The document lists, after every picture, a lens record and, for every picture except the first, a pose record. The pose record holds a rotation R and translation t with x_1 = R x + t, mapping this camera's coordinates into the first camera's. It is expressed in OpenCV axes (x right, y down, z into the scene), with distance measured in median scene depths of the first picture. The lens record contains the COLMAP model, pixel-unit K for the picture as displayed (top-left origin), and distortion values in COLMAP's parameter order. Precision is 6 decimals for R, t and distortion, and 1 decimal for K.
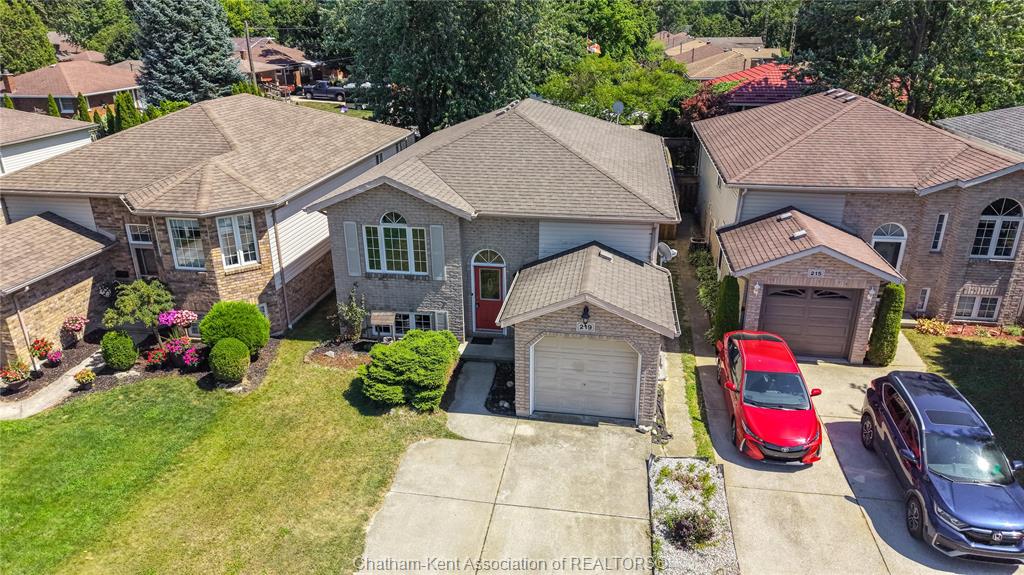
lens RADIAL K [[686.4, 0, 512.0], [0, 686.4, 287.5], [0, 0, 1]] dist [0.021795, -0.024586]
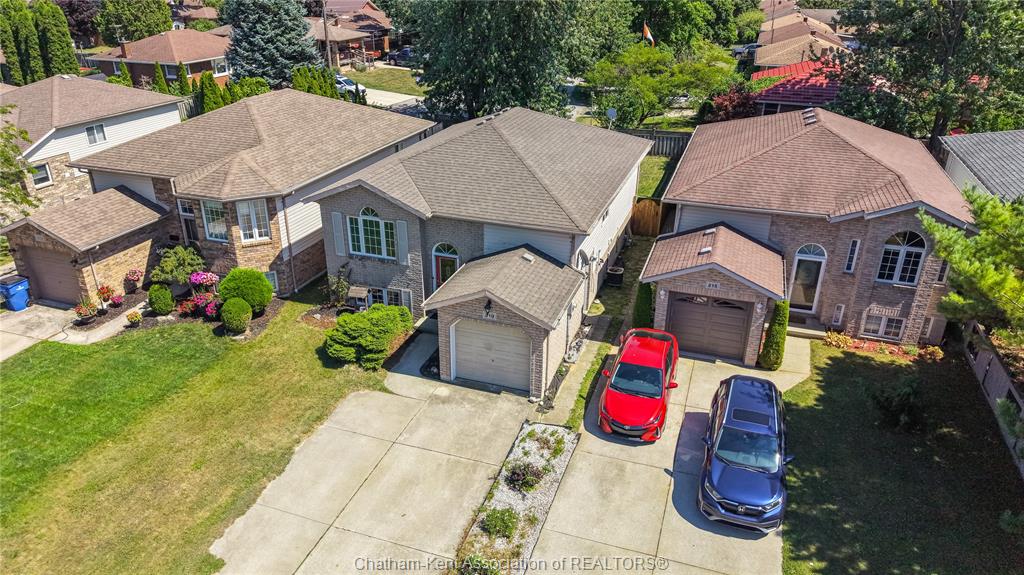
lens RADIAL K [[700.7, 0, 512.0], [0, 700.7, 287.5], [0, 0, 1]] dist [0.035768, -0.060462]
pose [[0.986676, 0.084055, -0.139306, 0.264693], [-0.076345, 0.995286, 0.059803, -0.060603], [0.143676, -0.048371, 0.988442, -0.216970]]
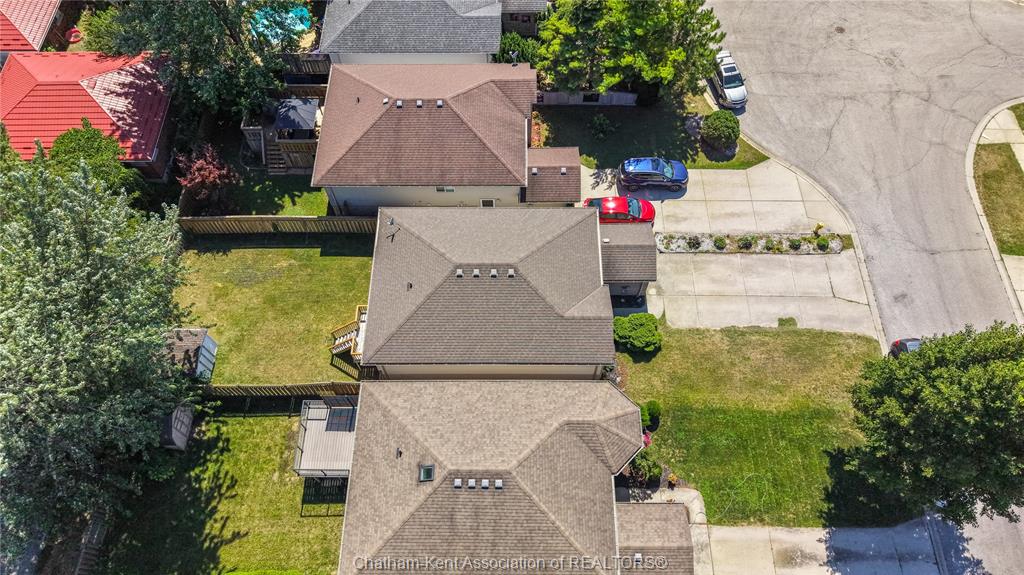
lens RADIAL K [[686.4, 0, 512.0], [0, 686.4, 287.5], [0, 0, 1]] dist [0.021795, -0.024586]
pose [[-0.157716, -0.866766, 0.473120, -0.956421], [0.371983, 0.391675, 0.841558, -1.879816], [-0.914743, 0.308719, 0.260649, 0.679503]]
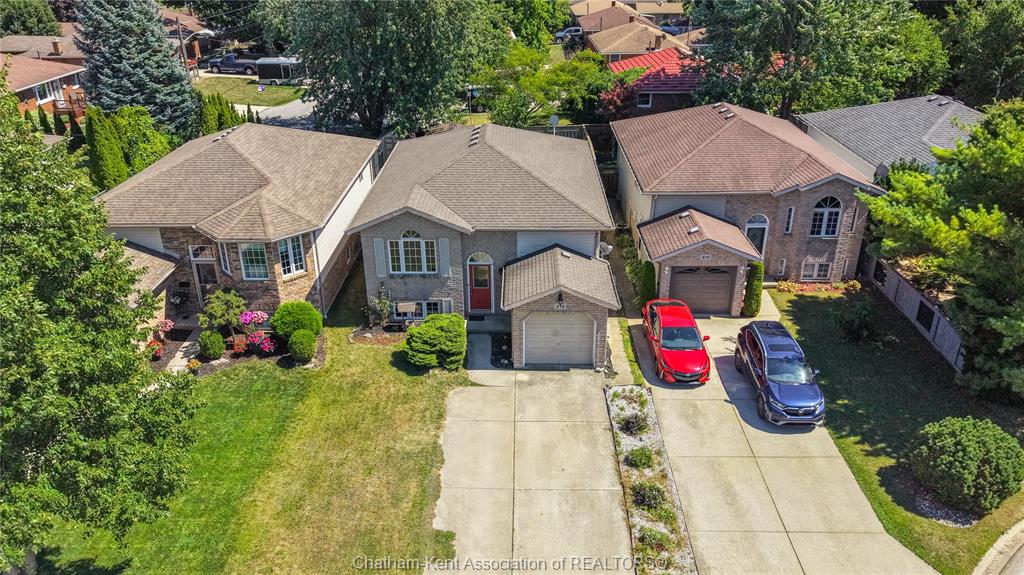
lens RADIAL K [[749.5, 0, 512.0], [0, 749.5, 287.5], [0, 0, 1]] dist [0.058525, -0.085213]
pose [[0.989368, -0.062790, 0.131180, -0.174476], [0.054858, 0.996490, 0.063230, -0.077986], [-0.134690, -0.055362, 0.989340, -0.515175]]
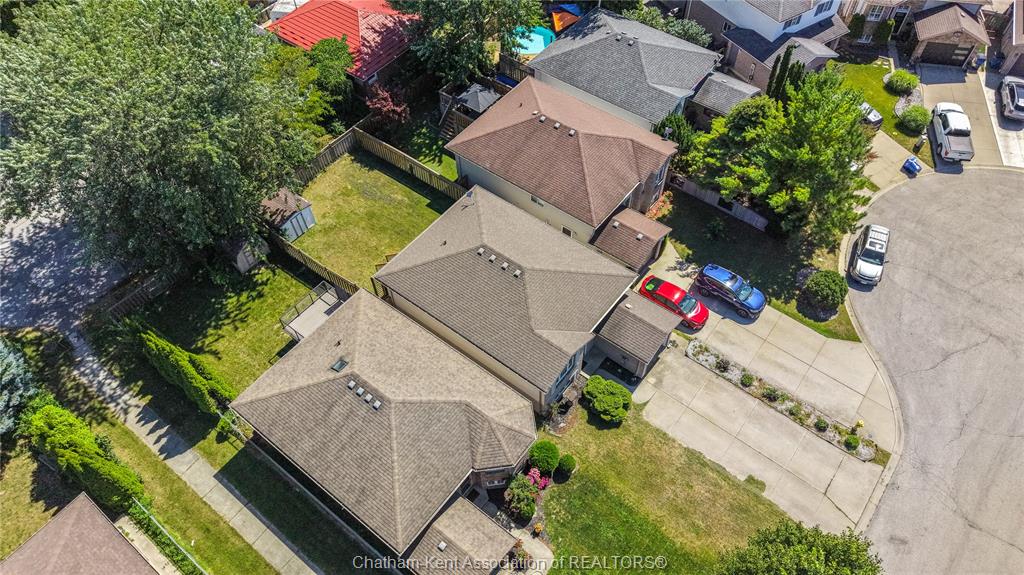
lens RADIAL K [[686.4, 0, 512.0], [0, 686.4, 287.5], [0, 0, 1]] dist [0.021795, -0.024586]
pose [[0.478858, -0.705297, 0.522734, -1.145597], [0.337290, 0.697549, 0.632187, -1.584955], [-0.810513, -0.126415, 0.571916, -0.017160]]
